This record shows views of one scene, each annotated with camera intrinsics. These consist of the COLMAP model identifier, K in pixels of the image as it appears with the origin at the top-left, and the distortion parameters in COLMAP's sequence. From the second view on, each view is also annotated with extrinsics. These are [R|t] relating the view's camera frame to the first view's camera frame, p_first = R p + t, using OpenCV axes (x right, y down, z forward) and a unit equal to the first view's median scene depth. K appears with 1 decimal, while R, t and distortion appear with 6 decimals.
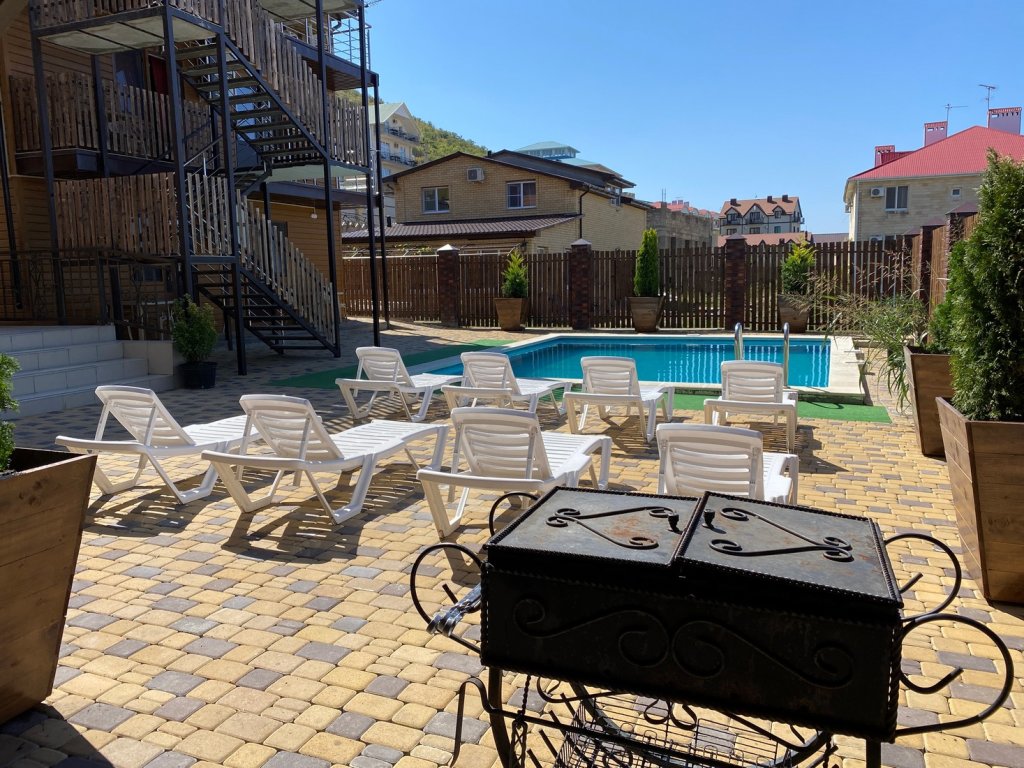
lens RADIAL K [[772.5, 0, 512.0], [0, 772.5, 384.0], [0, 0, 1]] dist [0.011082, -0.005148]
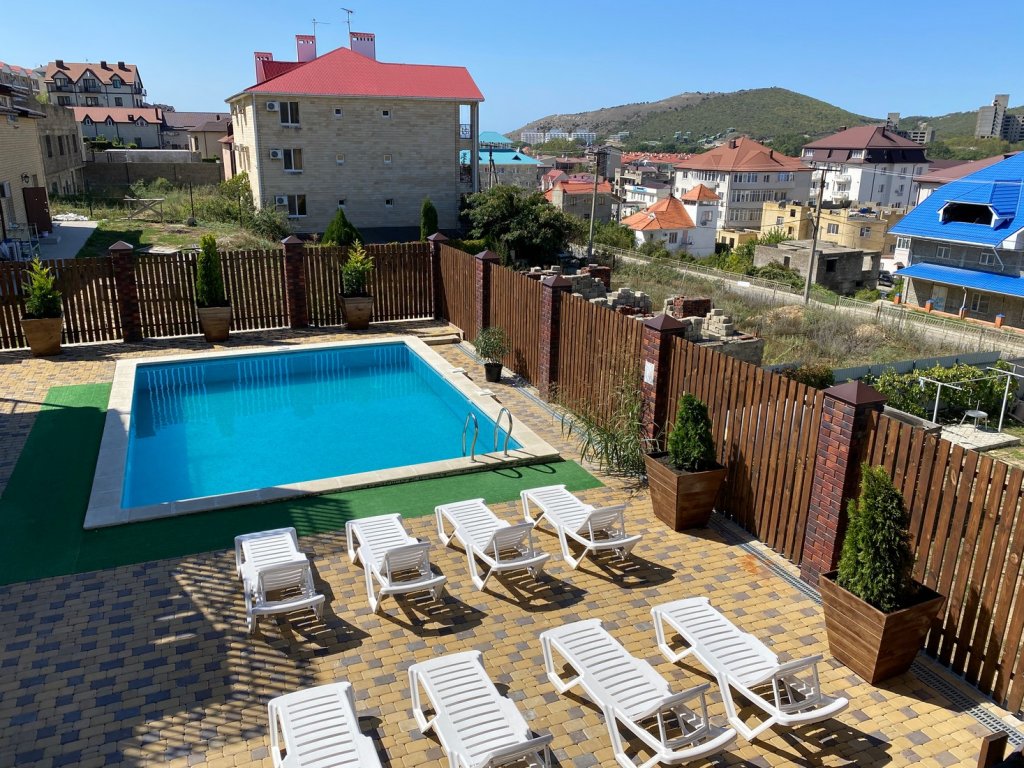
lens RADIAL K [[772.5, 0, 512.0], [0, 772.5, 384.0], [0, 0, 1]] dist [0.011082, -0.005148]
pose [[0.705175, -0.177069, 0.686568, -0.076528], [0.066194, 0.980527, 0.184894, -0.054225], [-0.705937, -0.084936, 0.703164, 0.017777]]
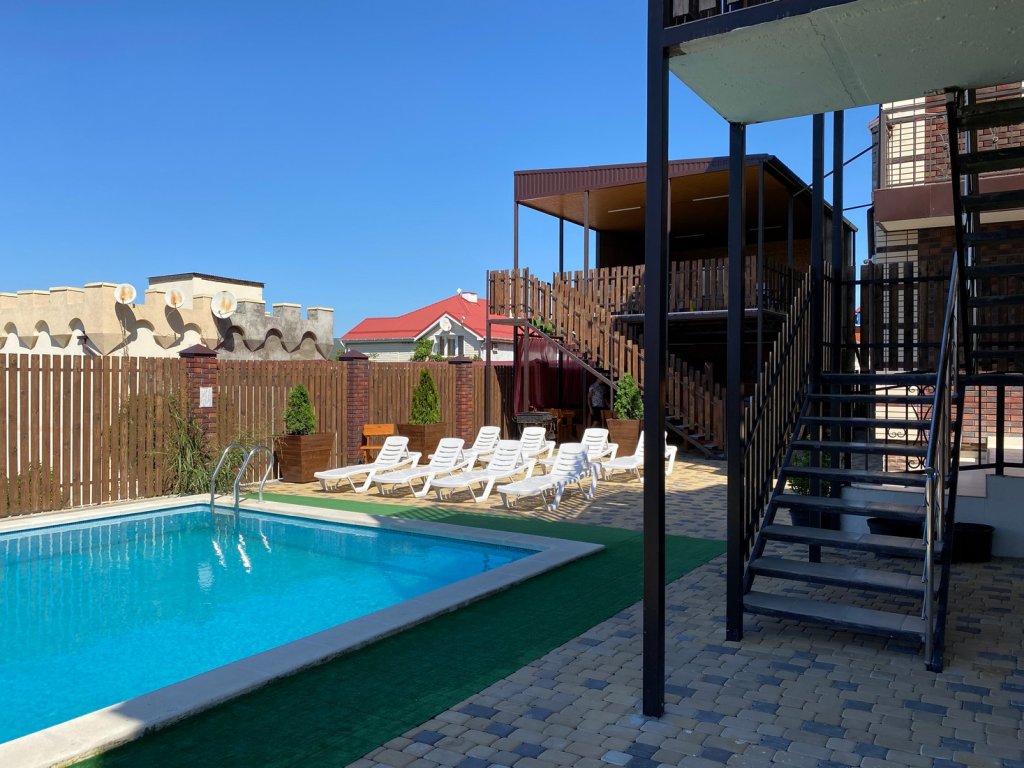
lens RADIAL K [[776.1, 0, 508.9], [0, 776.1, 379.9], [0, 0, 1]] dist [0.071435, -0.151628]
pose [[-0.980680, 0.019207, 0.194675, -0.044213], [0.045047, 0.990596, 0.129192, -0.047778], [-0.190363, 0.135465, -0.972323, 0.317317]]
